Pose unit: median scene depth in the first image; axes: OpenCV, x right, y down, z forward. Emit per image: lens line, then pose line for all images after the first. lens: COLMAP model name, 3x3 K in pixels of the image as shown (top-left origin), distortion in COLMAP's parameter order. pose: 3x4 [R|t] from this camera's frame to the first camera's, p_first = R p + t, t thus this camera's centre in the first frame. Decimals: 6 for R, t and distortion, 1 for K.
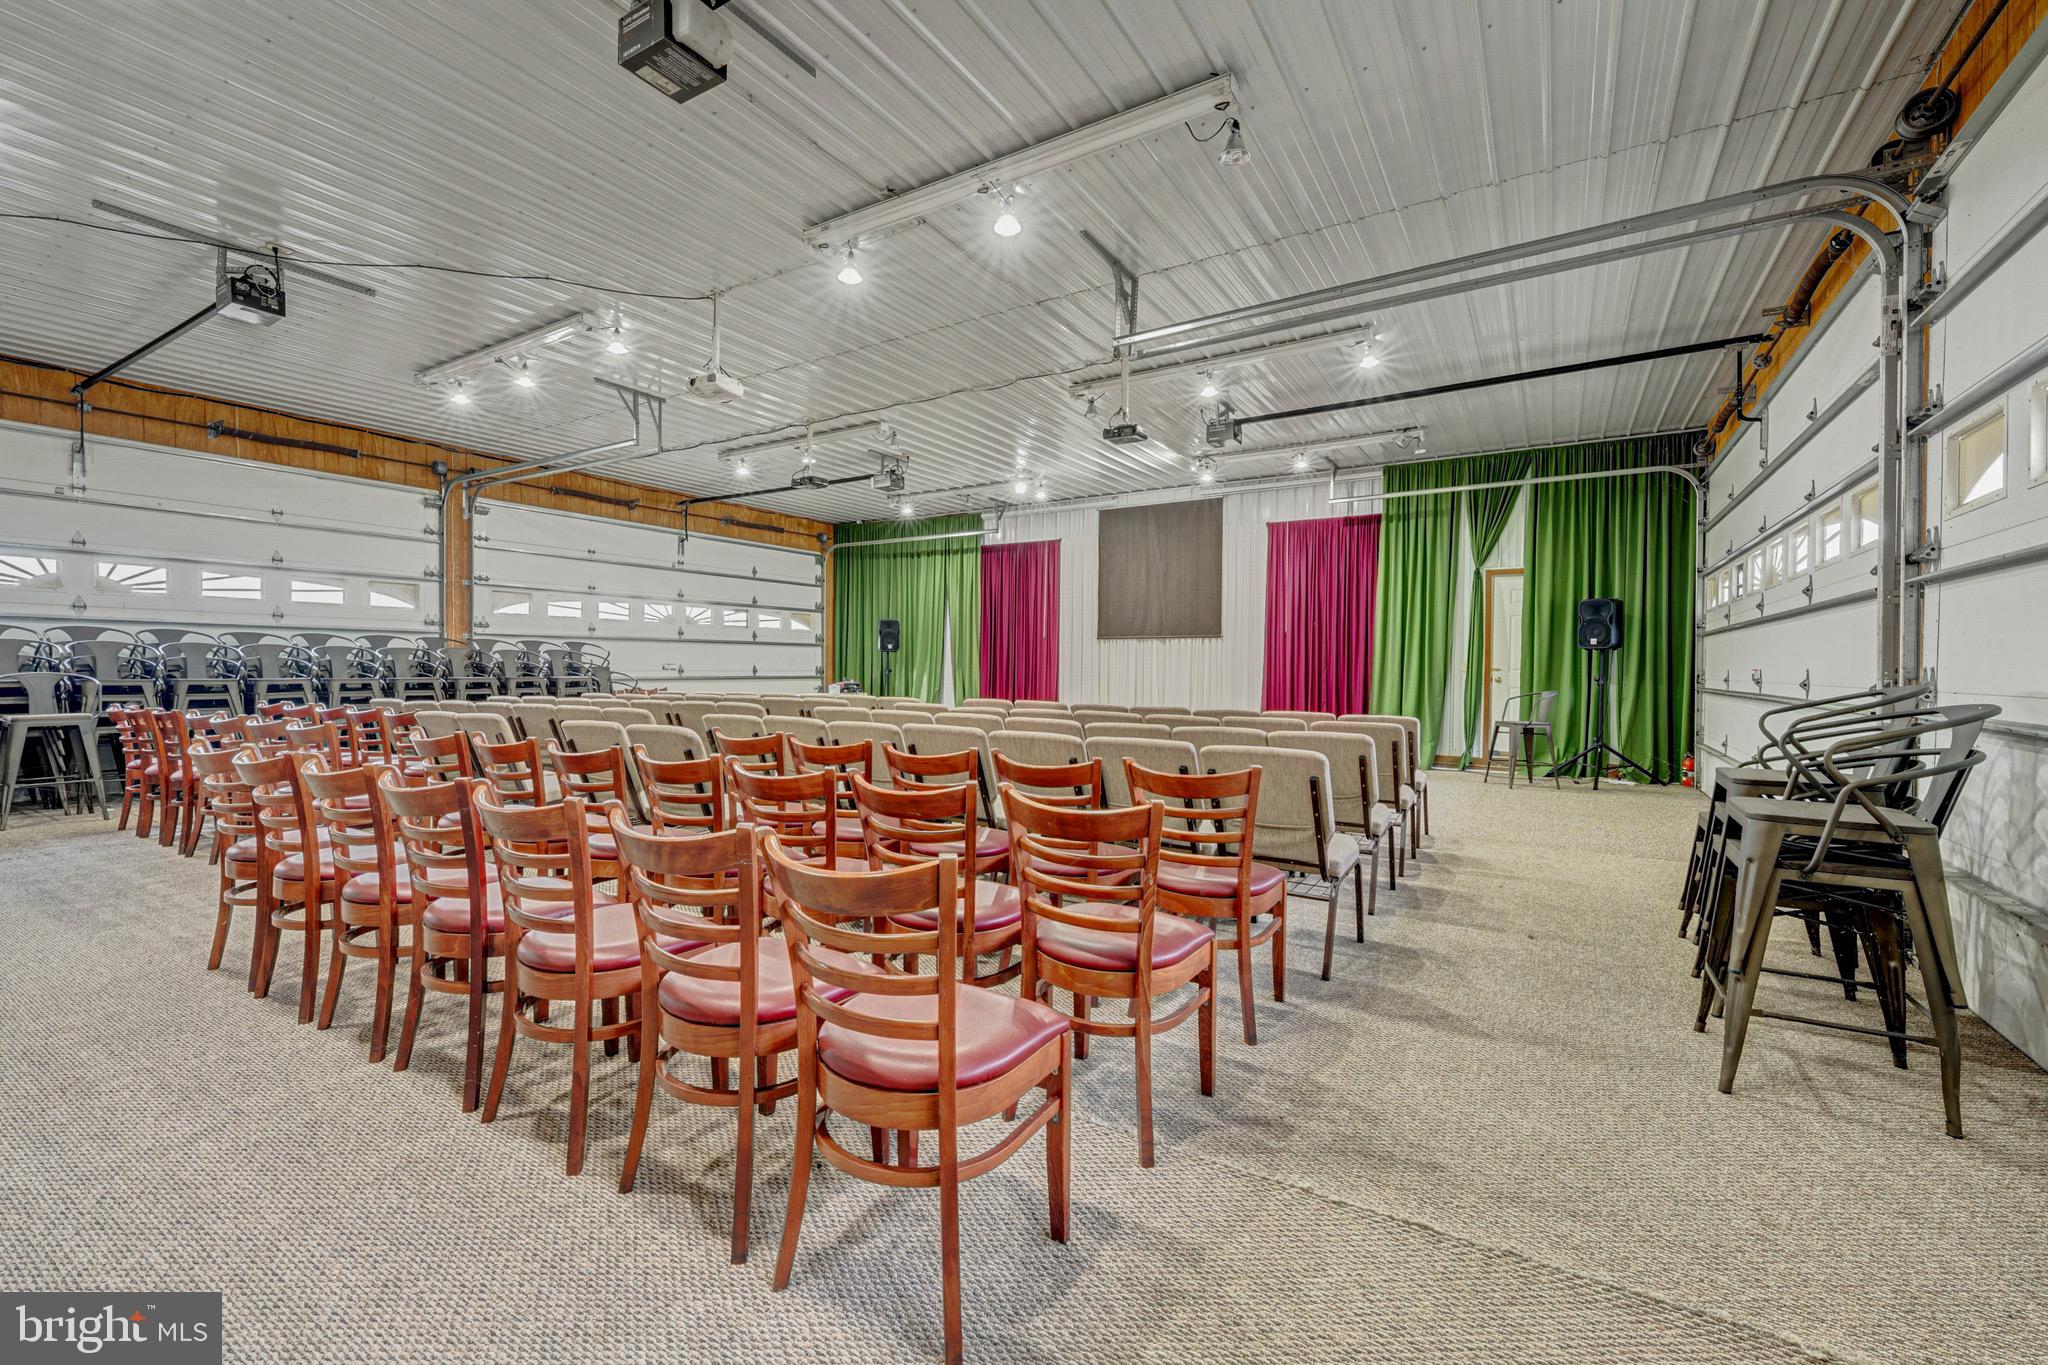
lens RADIAL K [[848.0, 0, 1024.0], [0, 848.0, 682.5], [0, 0, 1]] dist [-0.001330, 0.000042]
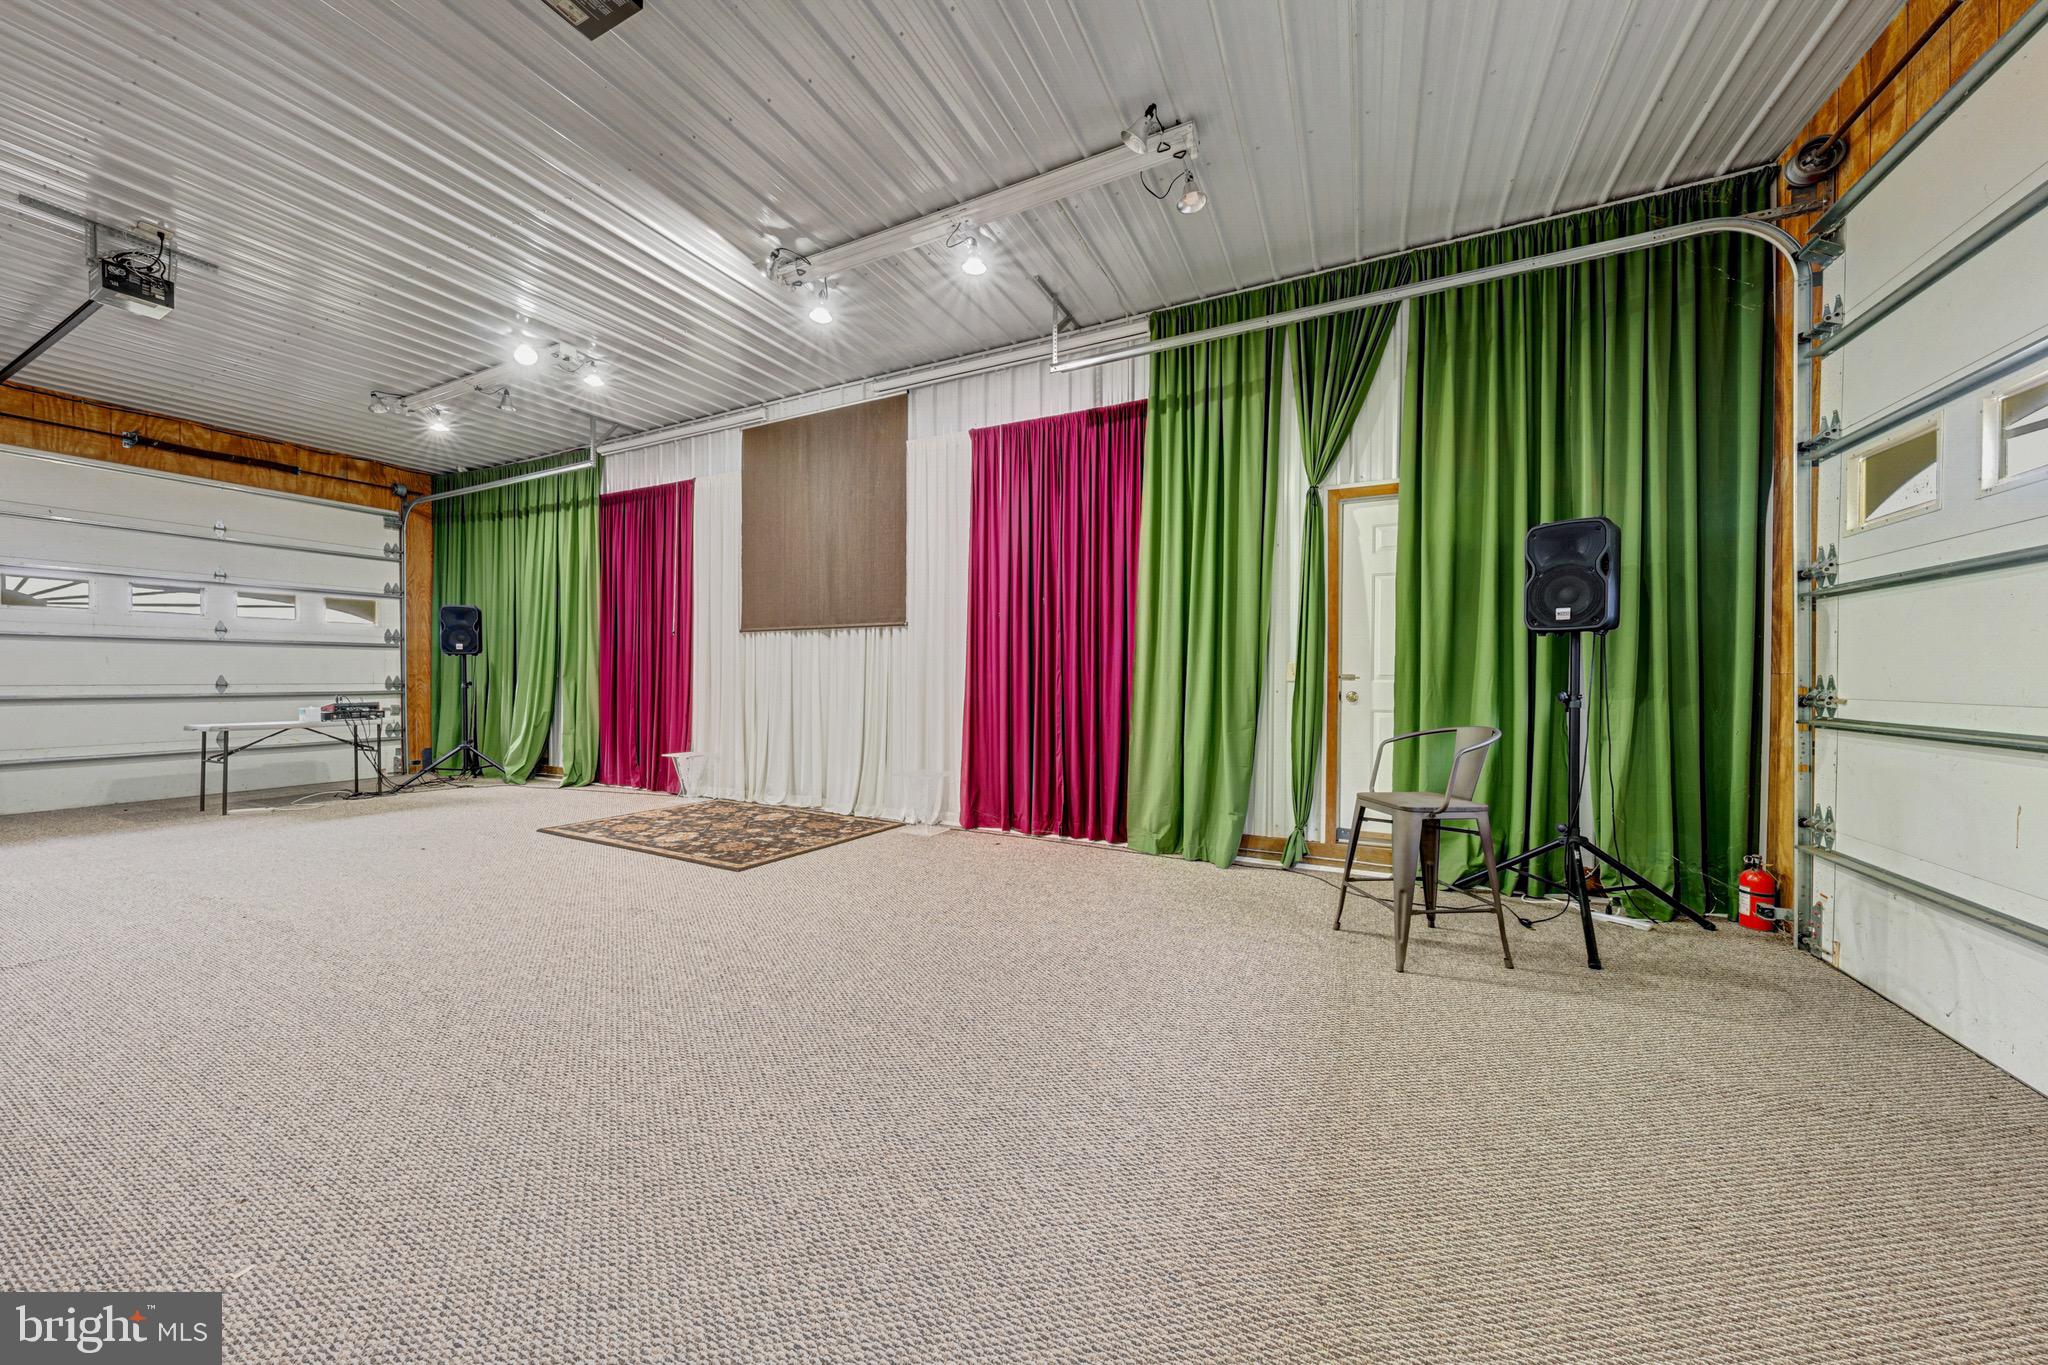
lens RADIAL K [[727.0, 0, 1024.0], [0, 727.0, 682.5], [0, 0, 1]] dist [0.012193, 0.000033]
pose [[0.999963, -0.004798, 0.007141, 0.312360], [0.004891, 0.999903, -0.013013, -0.005996], [-0.007078, 0.013048, 0.999890, 0.486559]]
